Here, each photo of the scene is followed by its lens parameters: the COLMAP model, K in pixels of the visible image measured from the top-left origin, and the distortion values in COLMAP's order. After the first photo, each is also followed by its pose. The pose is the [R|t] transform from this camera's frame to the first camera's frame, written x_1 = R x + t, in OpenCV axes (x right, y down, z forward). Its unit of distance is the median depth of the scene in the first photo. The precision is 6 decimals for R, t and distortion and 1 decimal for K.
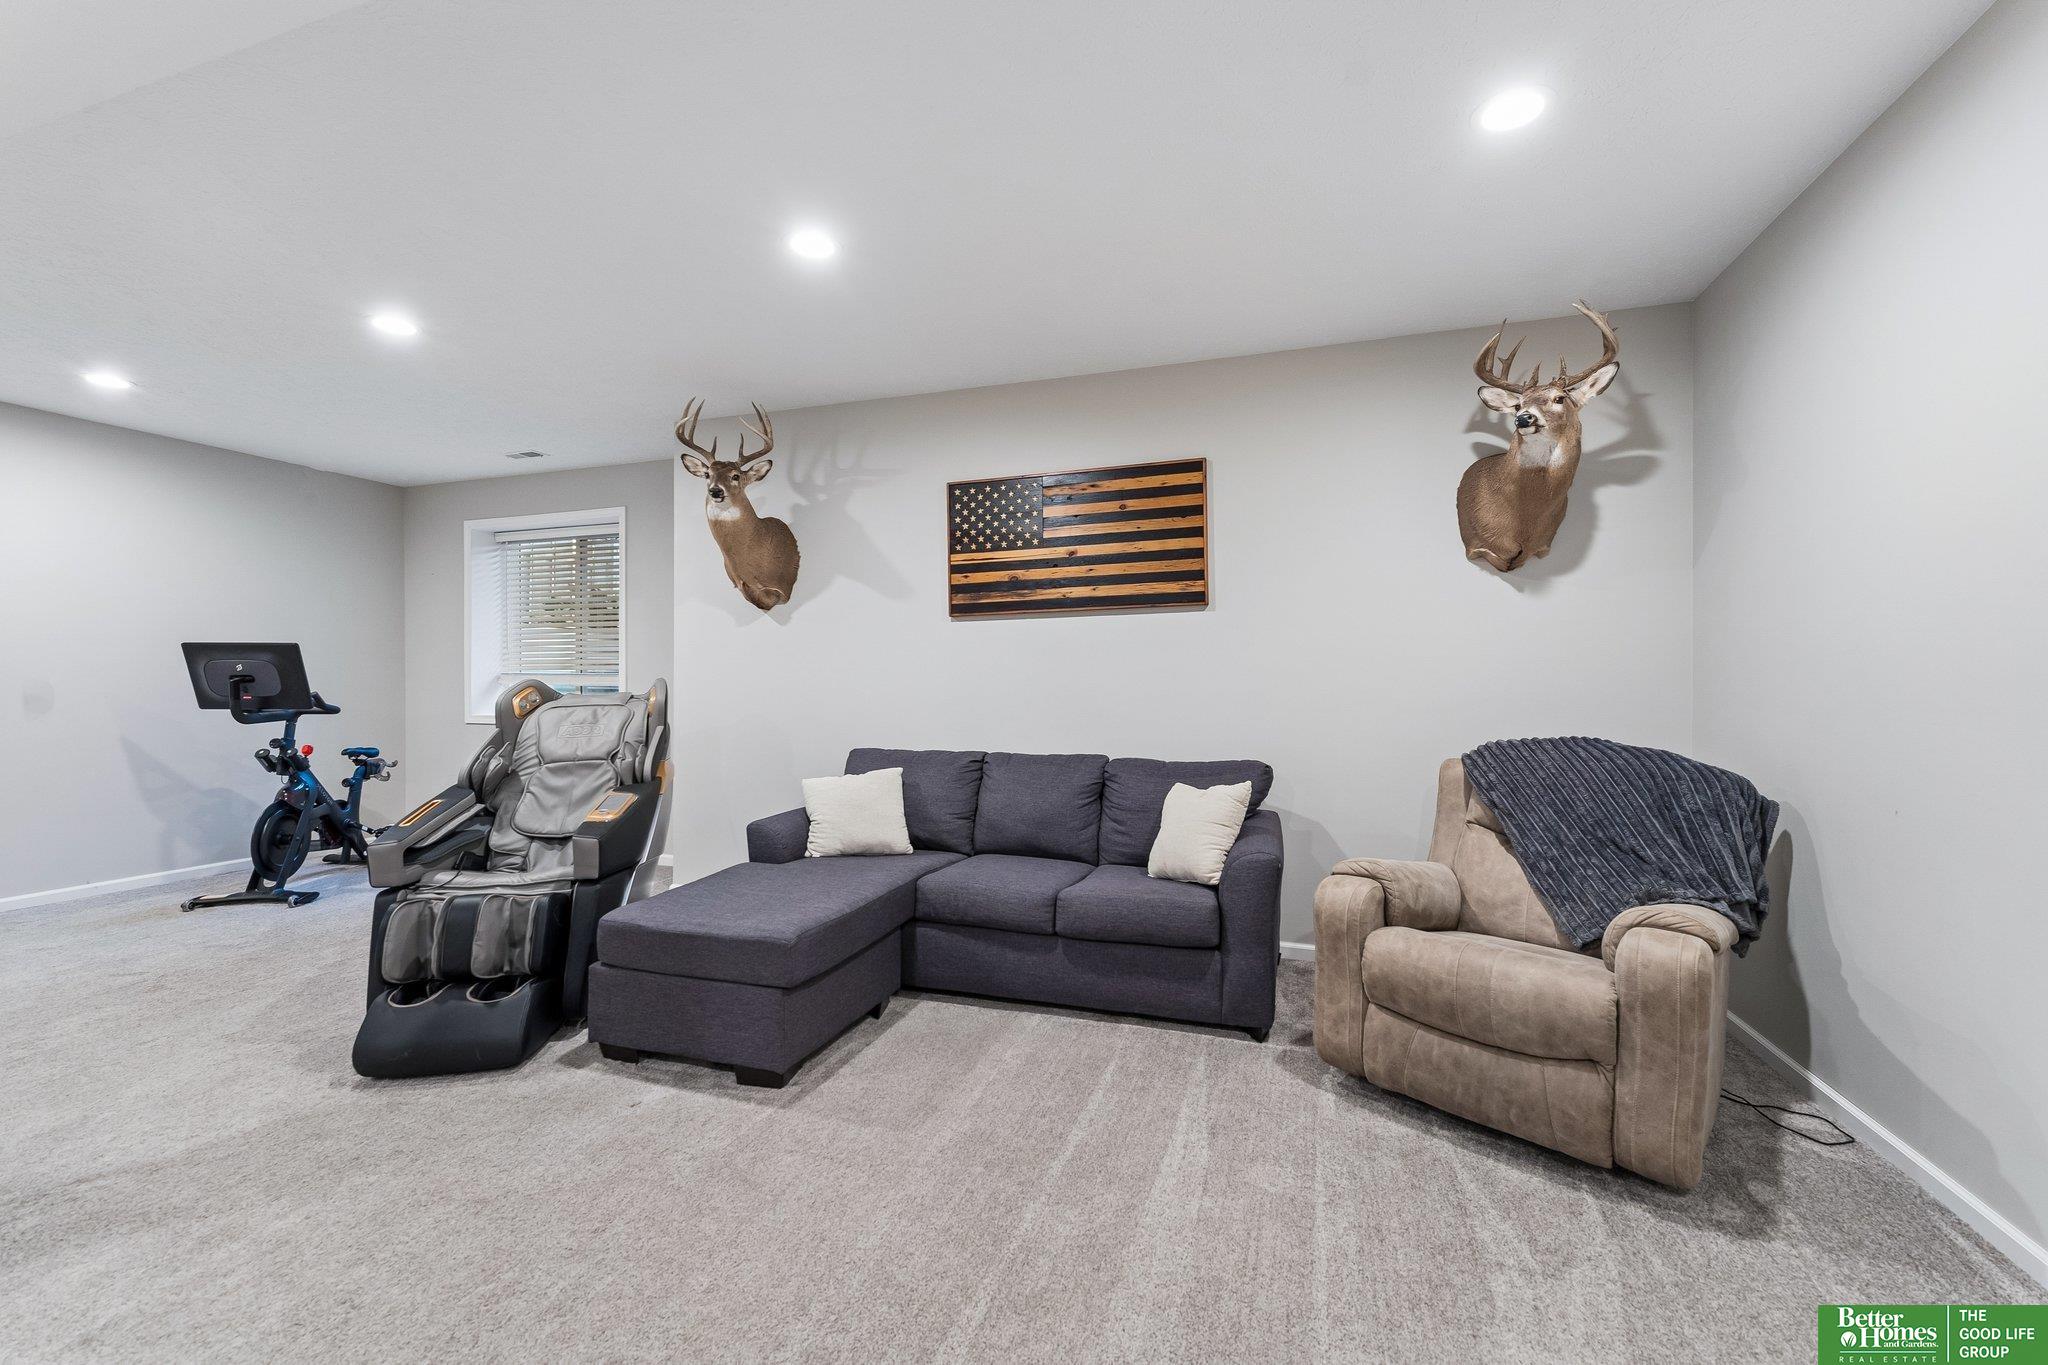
lens RADIAL K [[827.7, 0, 1027.5], [0, 827.7, 683.0], [0, 0, 1]] dist [-0.000772, 0.000064]
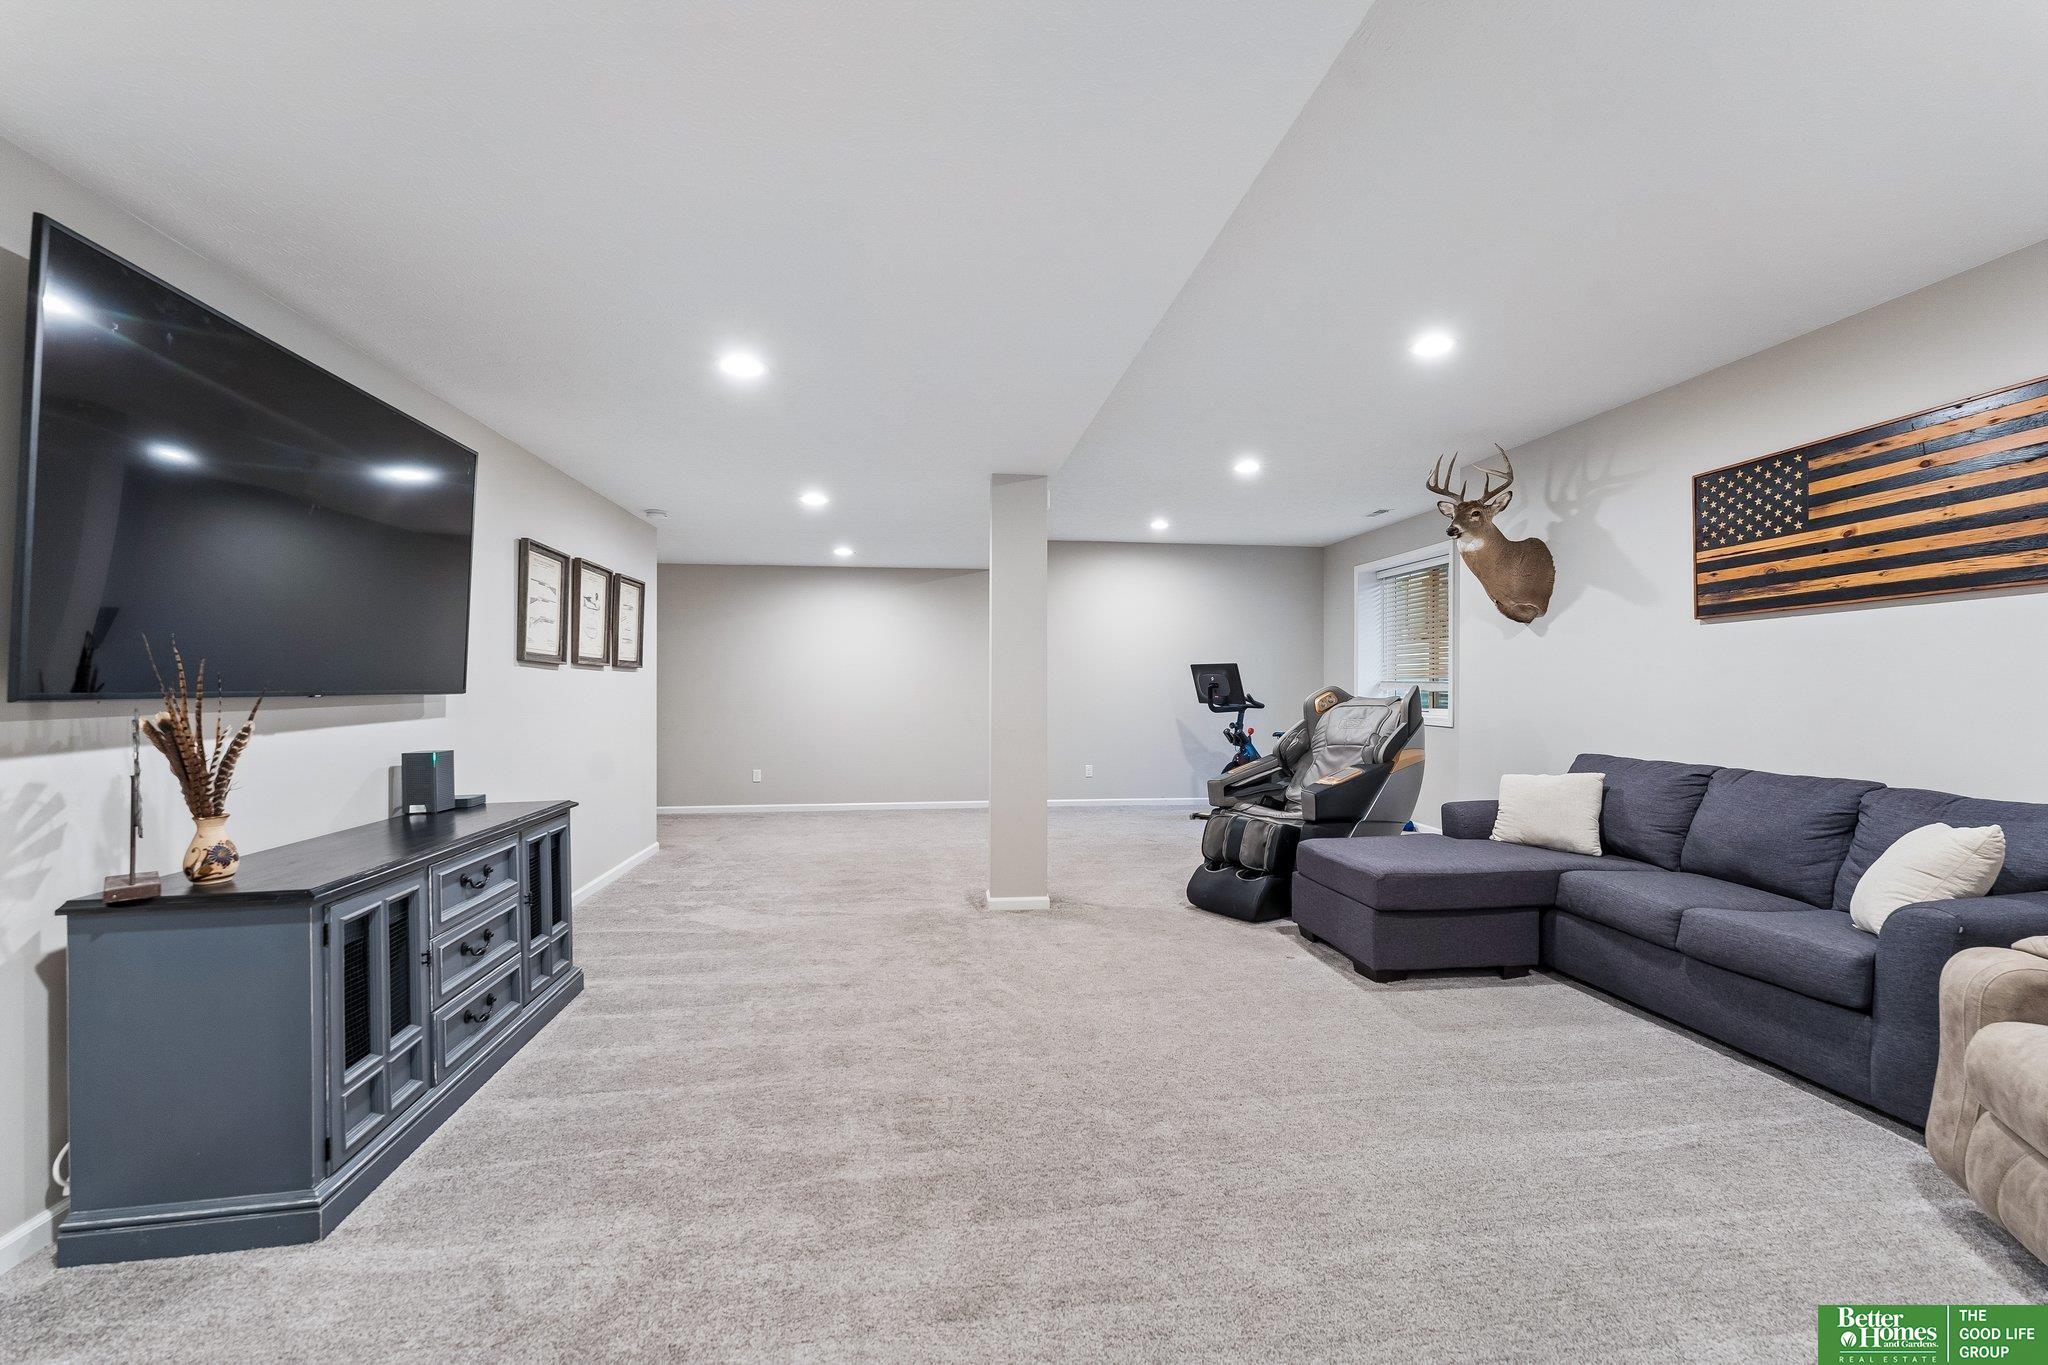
lens RADIAL K [[827.7, 0, 1027.5], [0, 827.7, 683.0], [0, 0, 1]] dist [-0.000772, 0.000064]
pose [[0.442612, -0.001495, -0.896712, 0.428800], [-0.005901, 0.999972, -0.004580, -0.000253], [0.896694, 0.007319, 0.442591, -0.086455]]
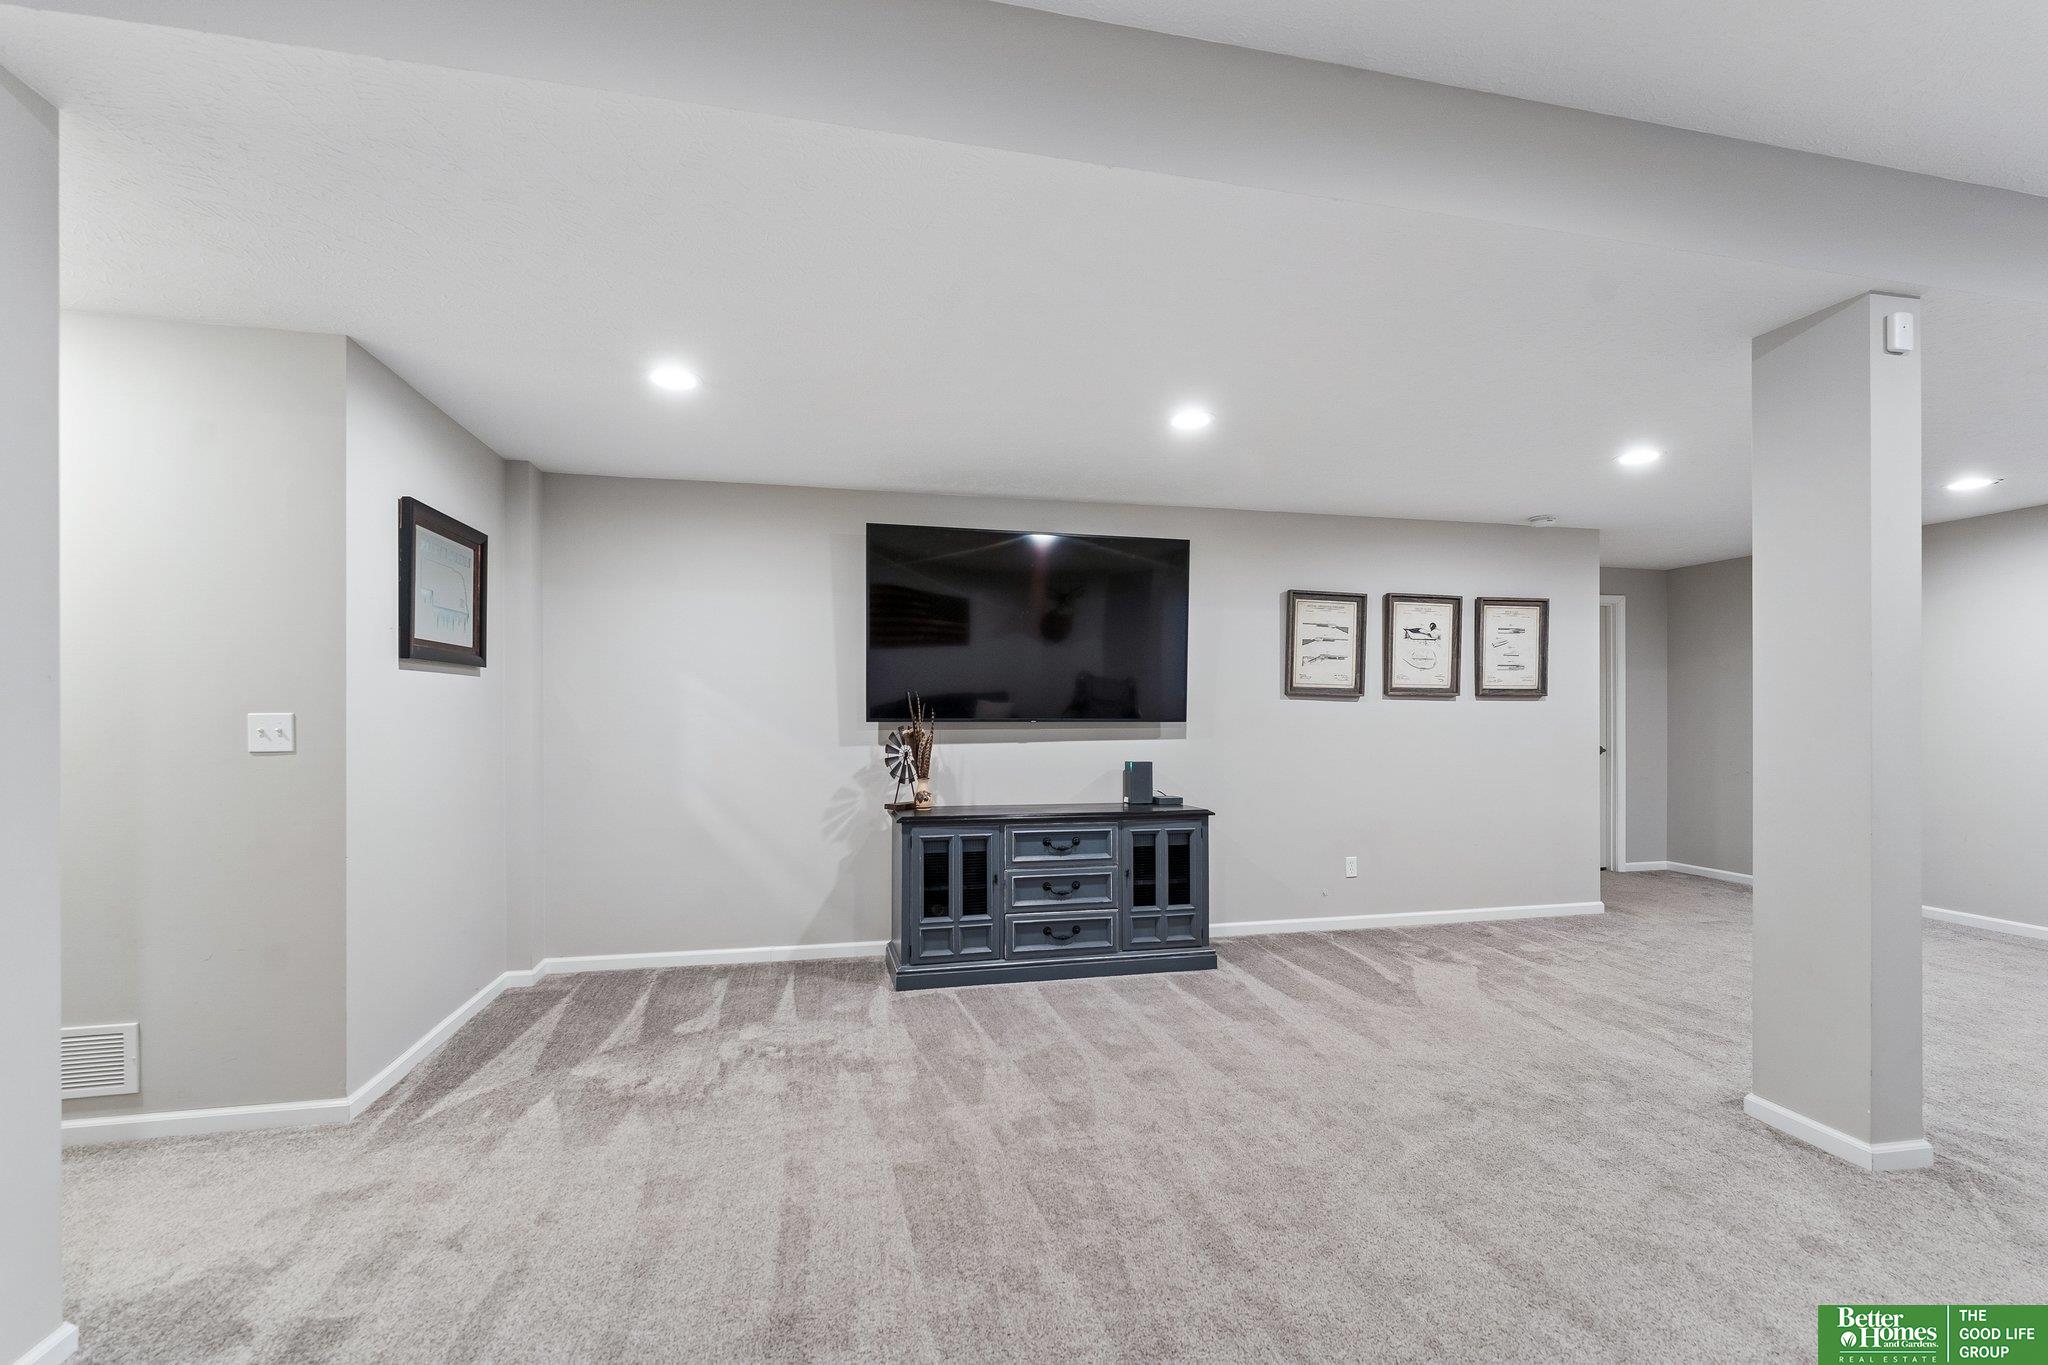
lens RADIAL K [[855.7, 0, 1020.8], [0, 855.7, 712.9], [0, 0, 1]] dist [-0.000610, -0.000046]
pose [[-0.863954, 0.001943, -0.503567, 0.204887], [-0.000738, 0.999987, 0.005124, -0.007754], [0.503570, 0.004798, -0.863941, 0.665229]]
